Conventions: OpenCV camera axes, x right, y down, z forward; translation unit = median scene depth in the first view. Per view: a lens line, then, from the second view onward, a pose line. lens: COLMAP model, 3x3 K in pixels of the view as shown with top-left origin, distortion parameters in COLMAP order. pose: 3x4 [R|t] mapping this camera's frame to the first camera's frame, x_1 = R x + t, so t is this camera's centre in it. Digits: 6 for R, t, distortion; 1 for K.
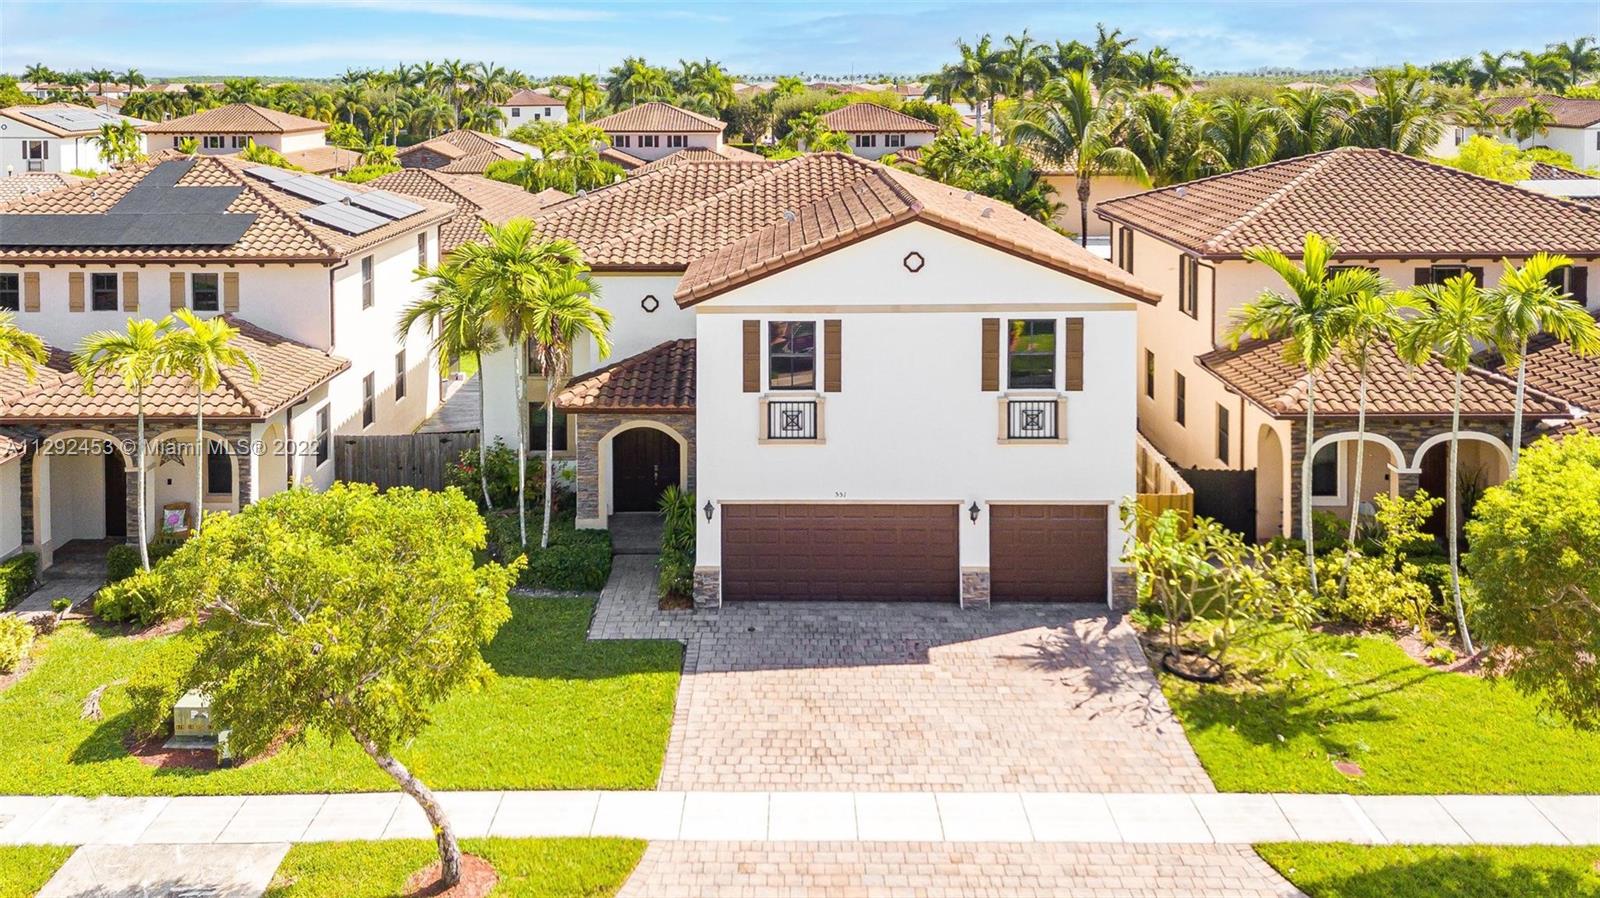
lens RADIAL K [[1264.3, 0, 797.5], [0, 1264.3, 88.9], [0, 0, 1]] dist [0.007445, 0.006601]
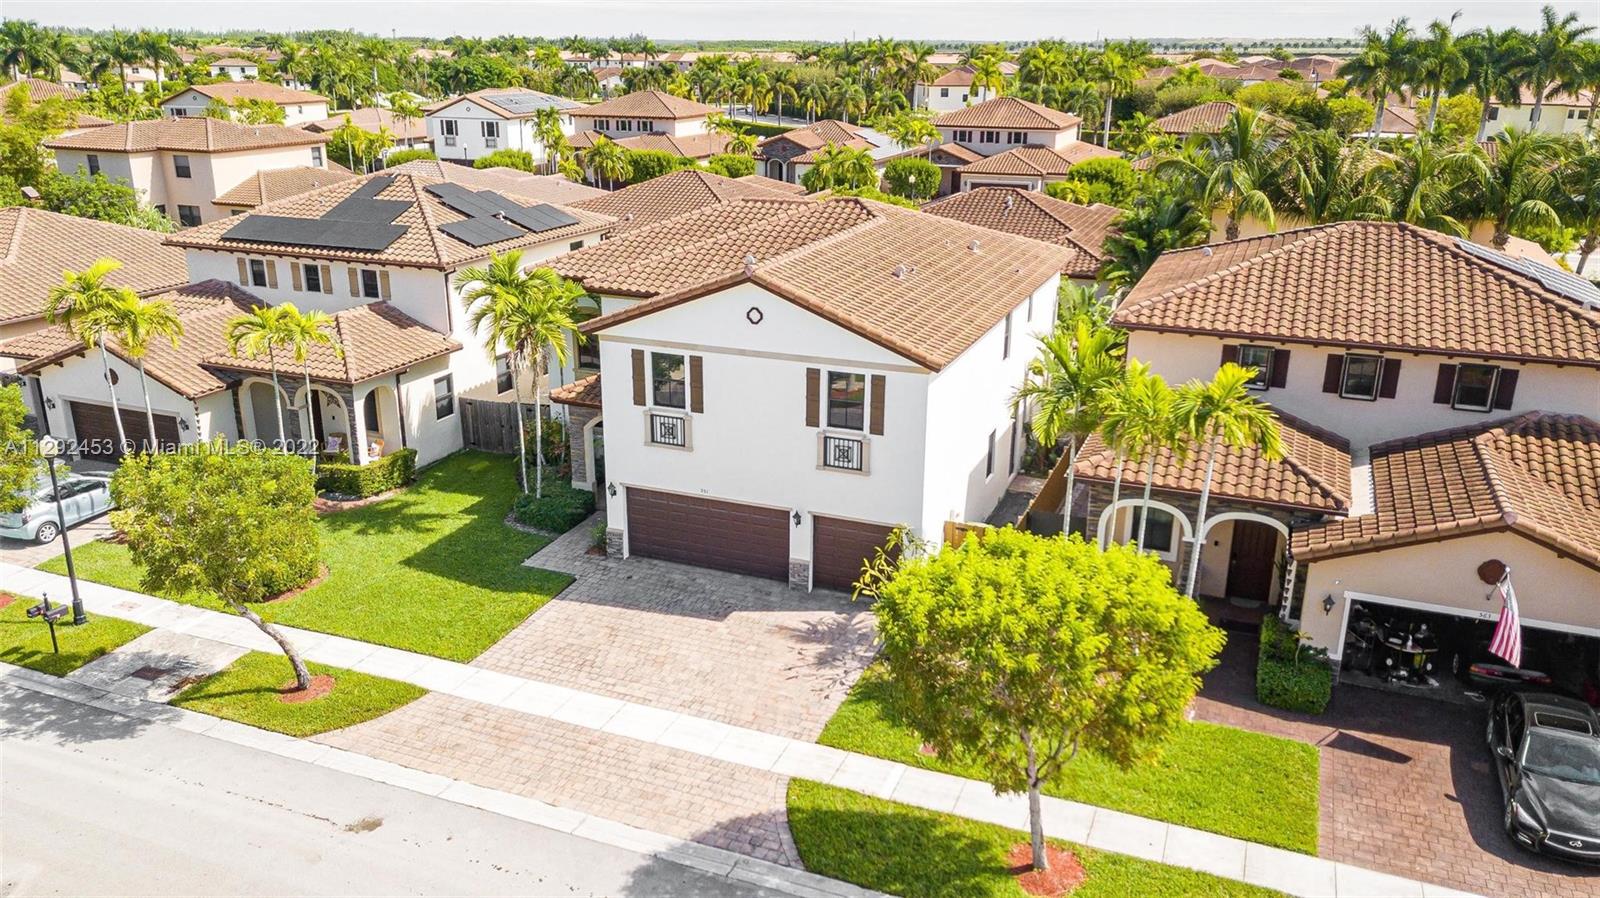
lens RADIAL K [[1209.6, 0, 800.0], [0, 1209.6, 449.0], [0, 0, 1]] dist [0.004858, -0.004097]
pose [[0.927462, 0.123243, -0.353025, 0.439766], [-0.008606, 0.950907, 0.309357, -0.076769], [0.373820, -0.283879, 0.882990, -0.018239]]
